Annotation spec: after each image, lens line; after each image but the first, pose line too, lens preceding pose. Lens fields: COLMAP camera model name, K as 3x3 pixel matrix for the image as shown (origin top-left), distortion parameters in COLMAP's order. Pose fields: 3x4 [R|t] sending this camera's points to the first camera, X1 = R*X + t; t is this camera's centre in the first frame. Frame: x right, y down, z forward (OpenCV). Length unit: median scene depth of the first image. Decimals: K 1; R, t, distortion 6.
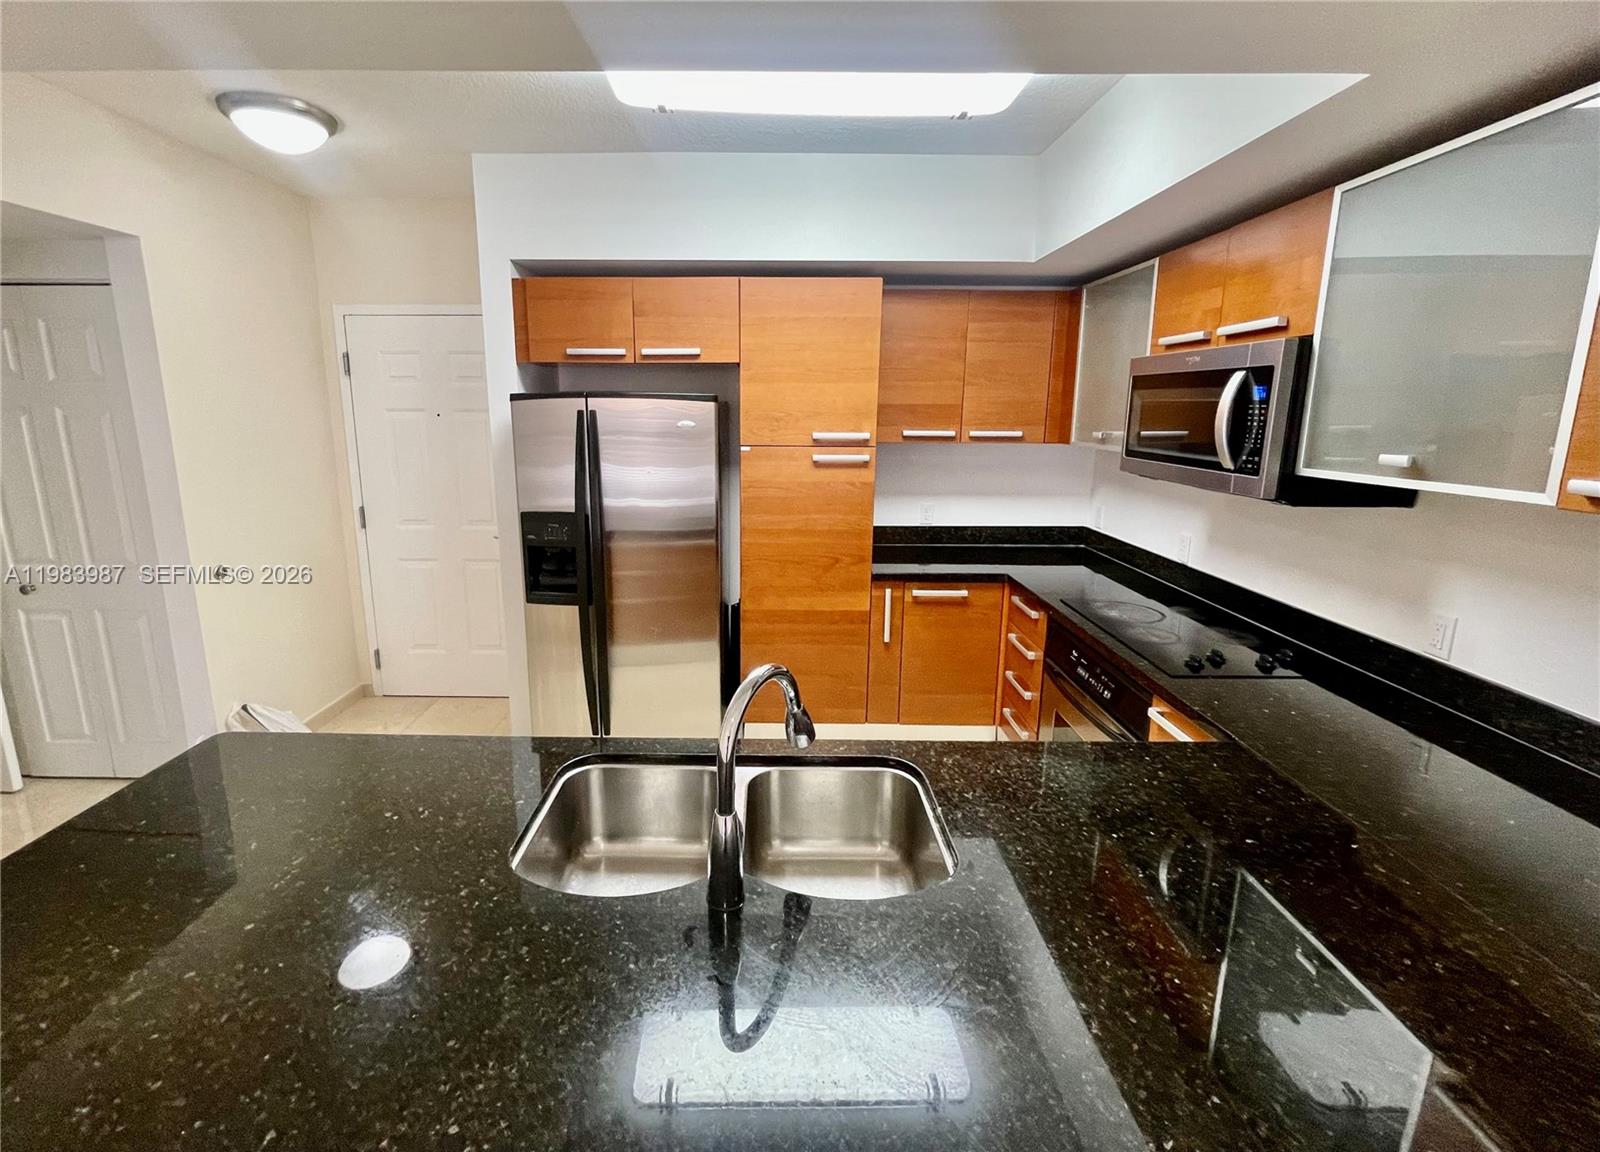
lens RADIAL K [[672.7, 0, 766.3], [0, 672.7, 530.8], [0, 0, 1]] dist [0.016288, 0.000081]
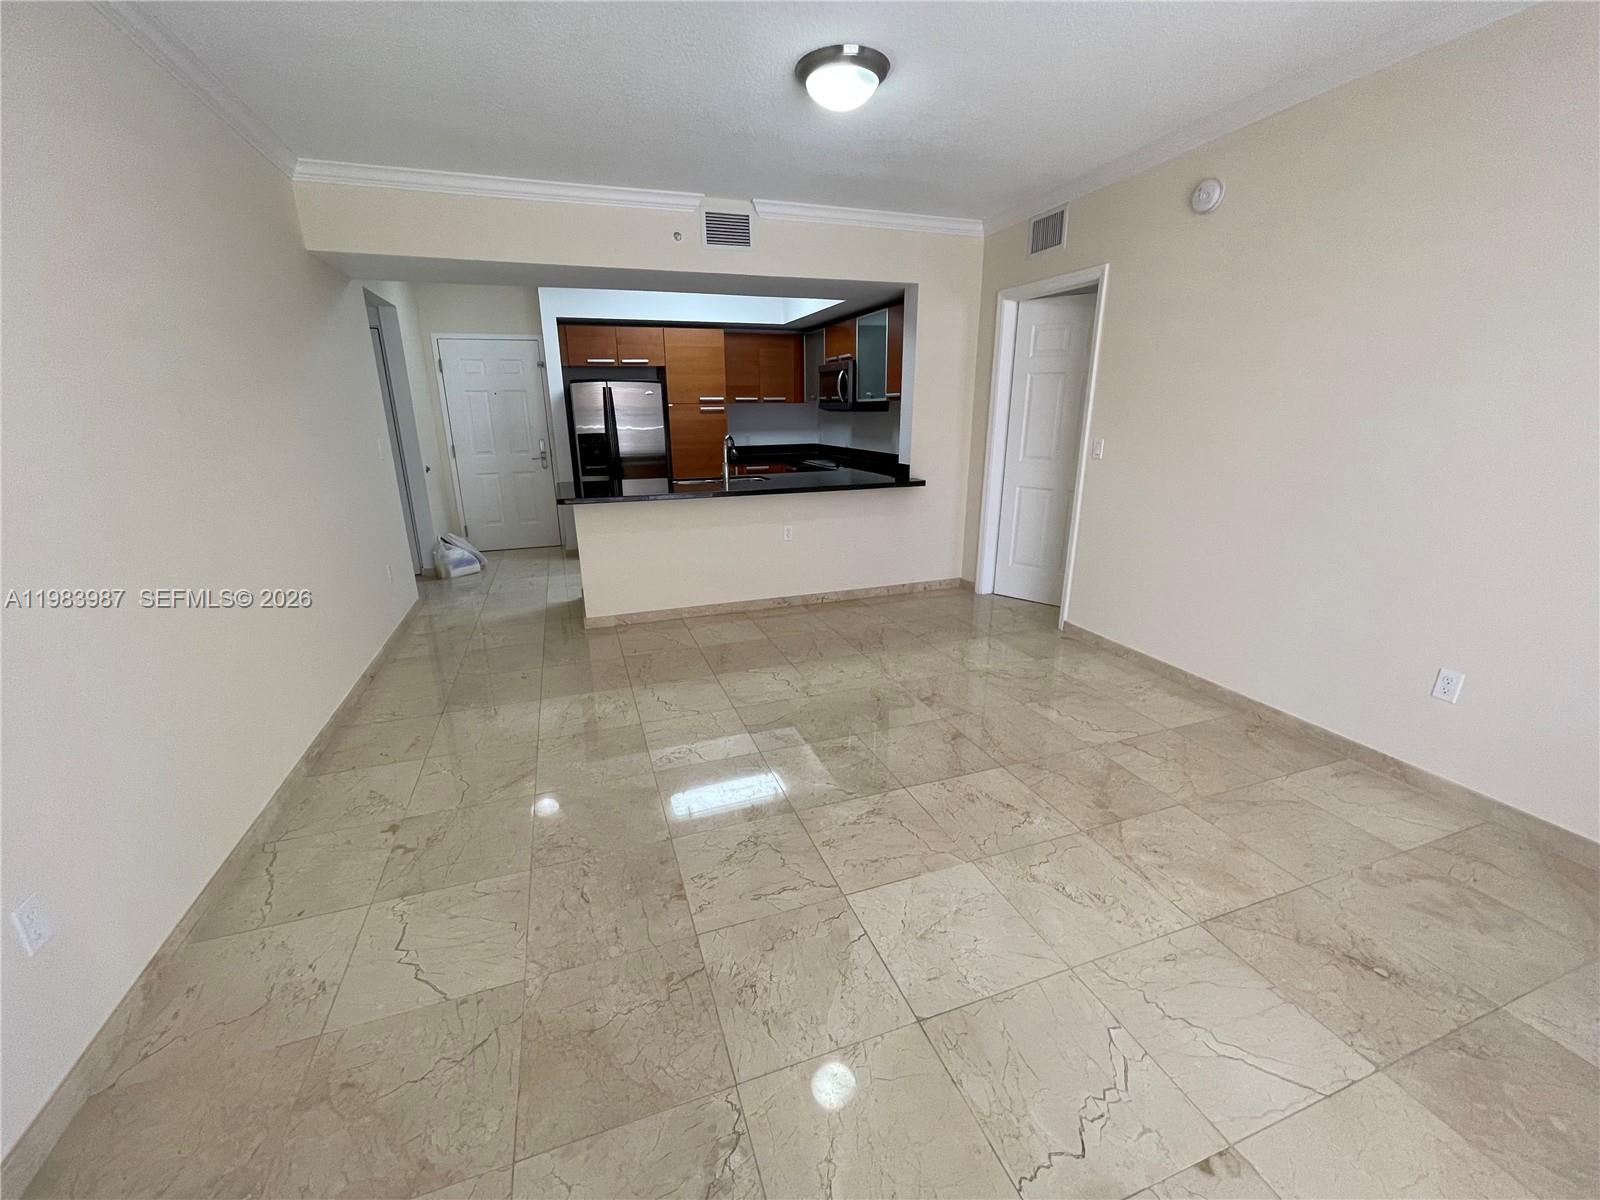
lens RADIAL K [[640.2, 0, 792.0], [0, 640.2, 606.8], [0, 0, 1]] dist [-0.000523, -0.000148]
pose [[0.935273, -0.118995, 0.333323, -0.465502], [0.079116, 0.988246, 0.130807, 0.310271], [-0.344971, -0.095969, 0.933694, -1.269511]]
